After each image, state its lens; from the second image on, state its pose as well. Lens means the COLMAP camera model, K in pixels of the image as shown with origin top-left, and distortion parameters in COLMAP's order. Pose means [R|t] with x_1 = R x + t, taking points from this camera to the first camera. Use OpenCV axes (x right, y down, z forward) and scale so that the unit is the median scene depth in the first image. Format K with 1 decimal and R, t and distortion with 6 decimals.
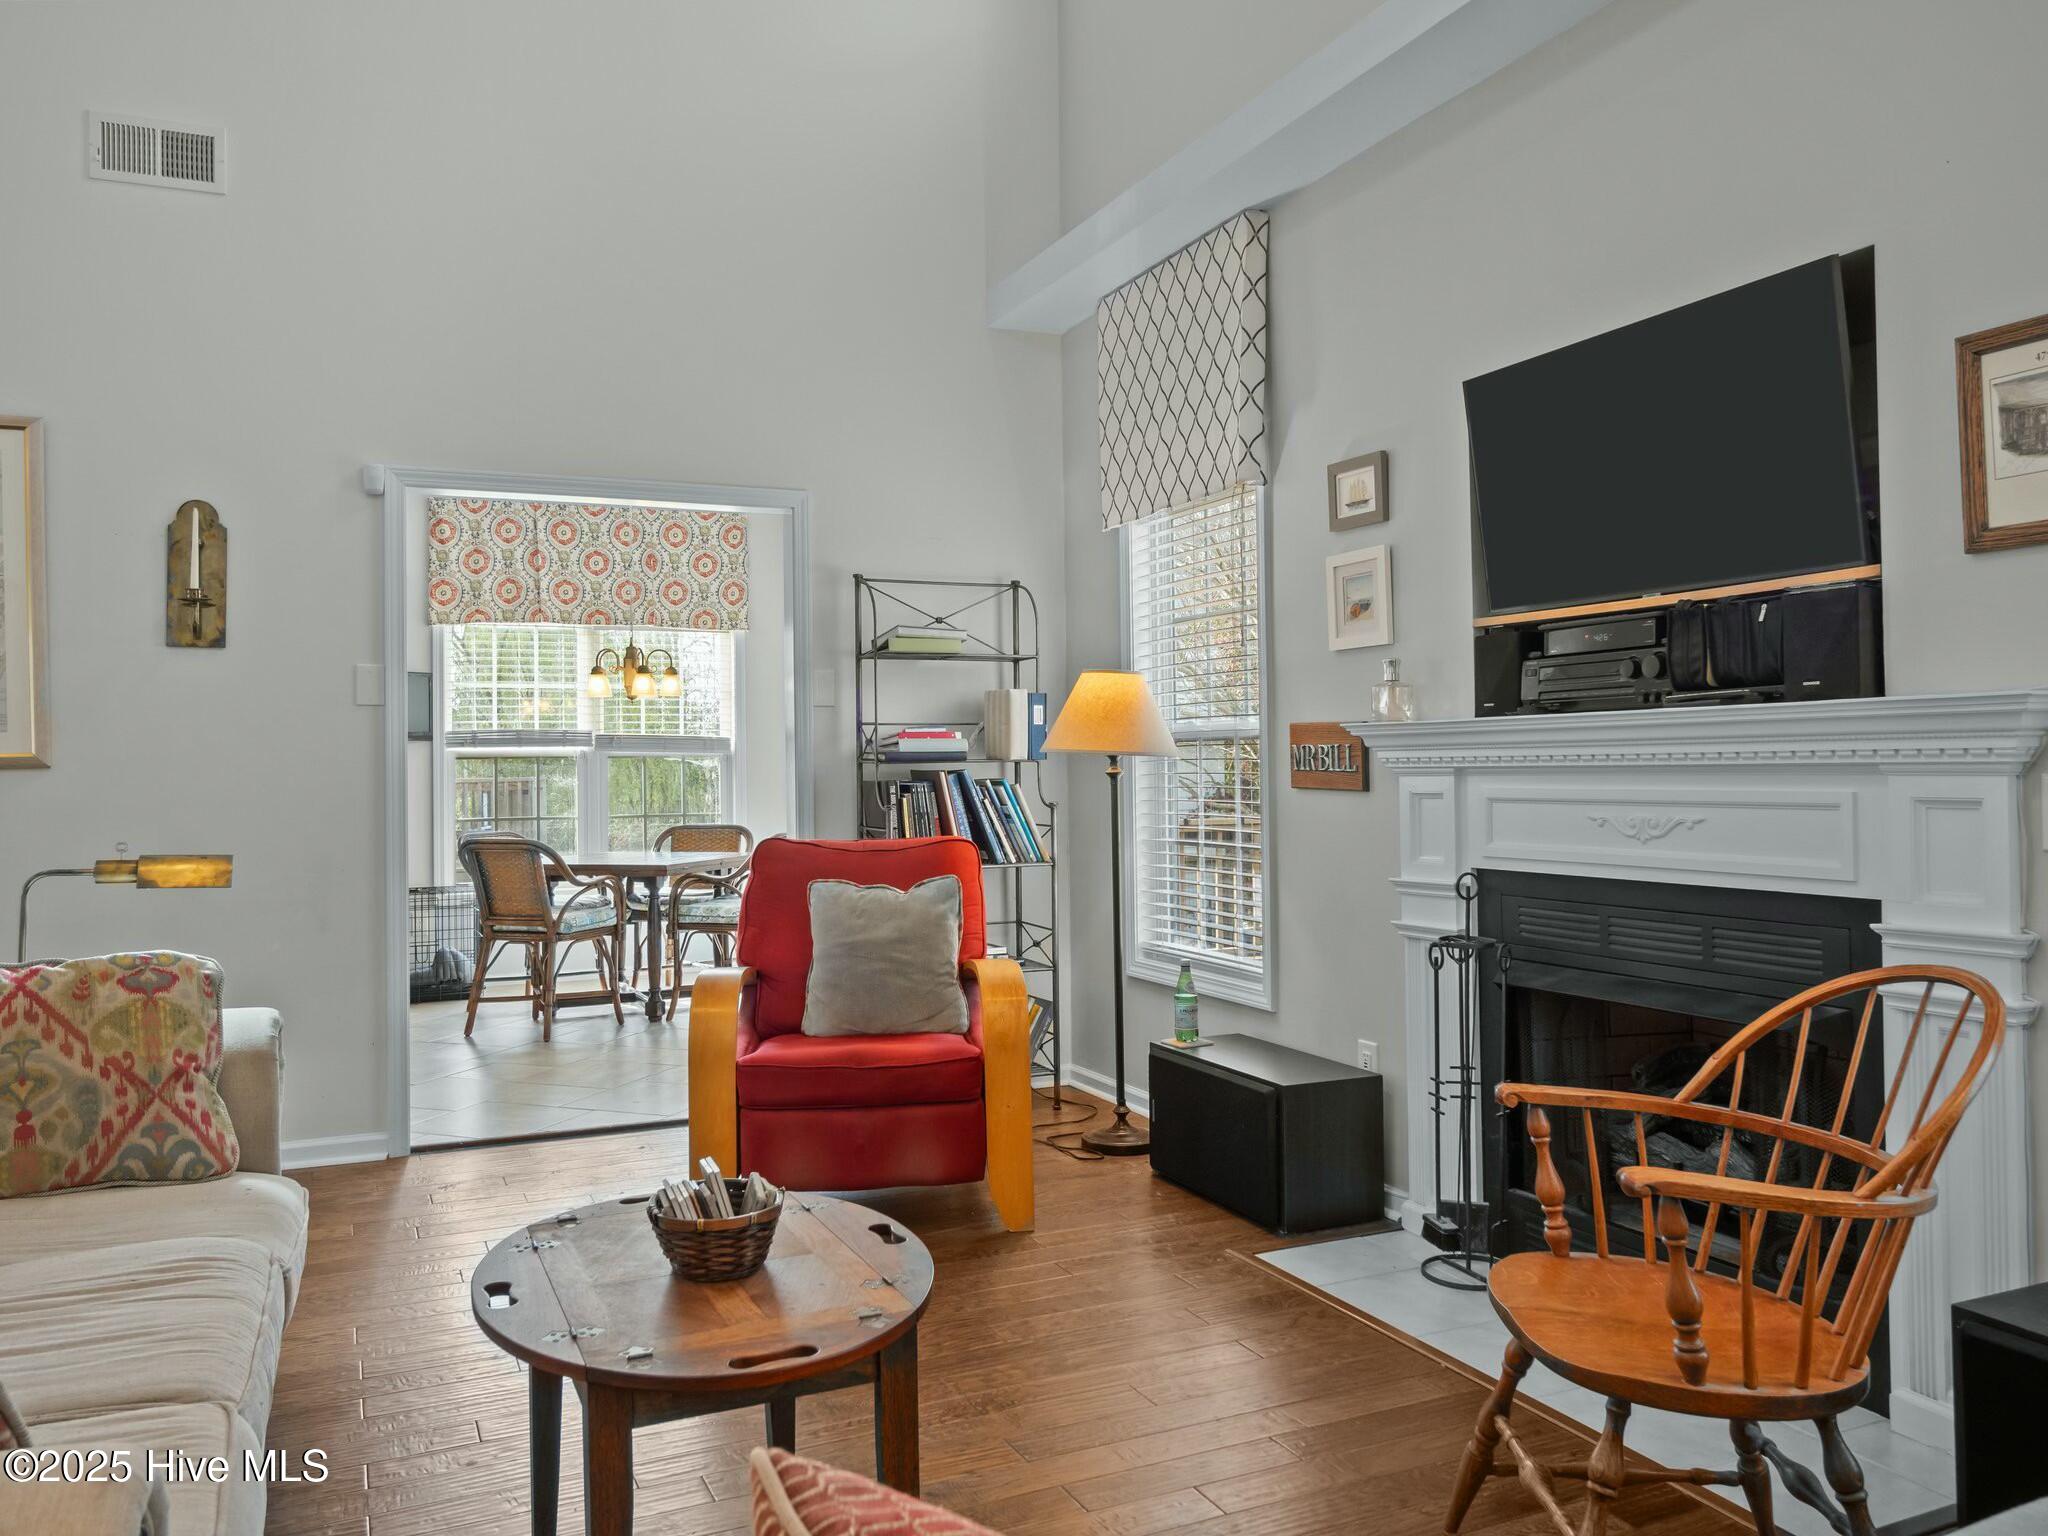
lens RADIAL K [[1544.3, 0, 1031.1], [0, 1544.3, 753.7], [0, 0, 1]] dist [-0.000081, -0.001931]
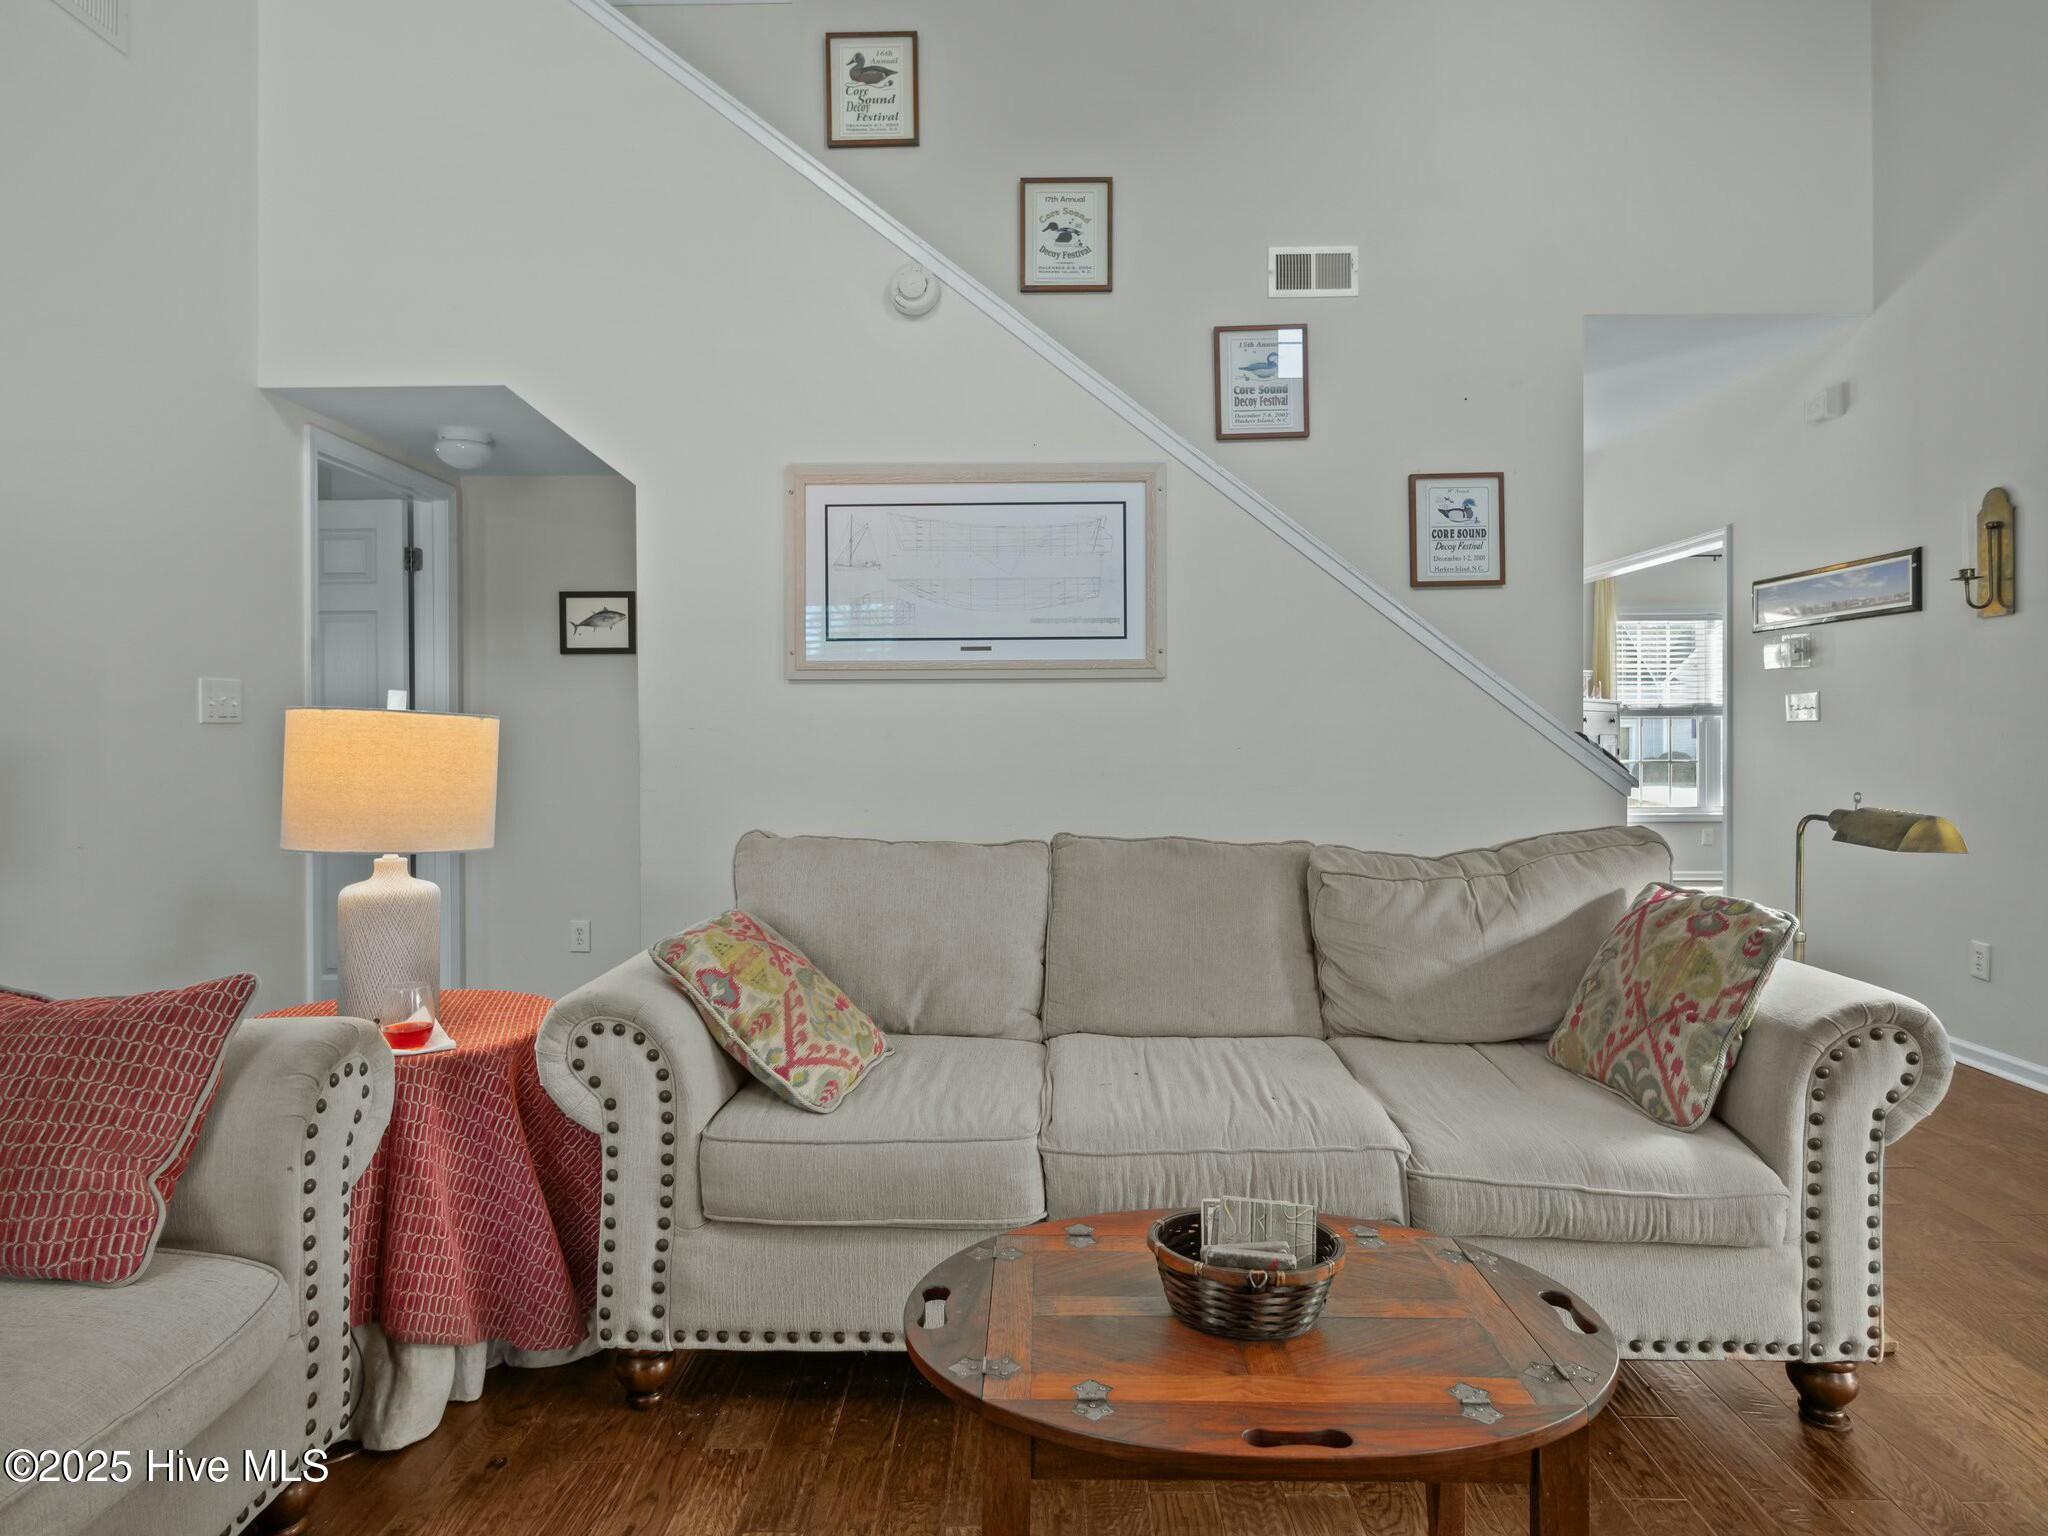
lens RADIAL K [[1198.7, 0, 1024.3], [0, 1198.7, 744.3], [0, 0, 1]] dist [0.003328, 0.002664]
pose [[-0.431957, 0.024347, -0.901566, 0.351929], [0.015459, 0.999689, 0.019591, 0.004331], [0.901762, -0.005475, -0.432199, 0.958013]]
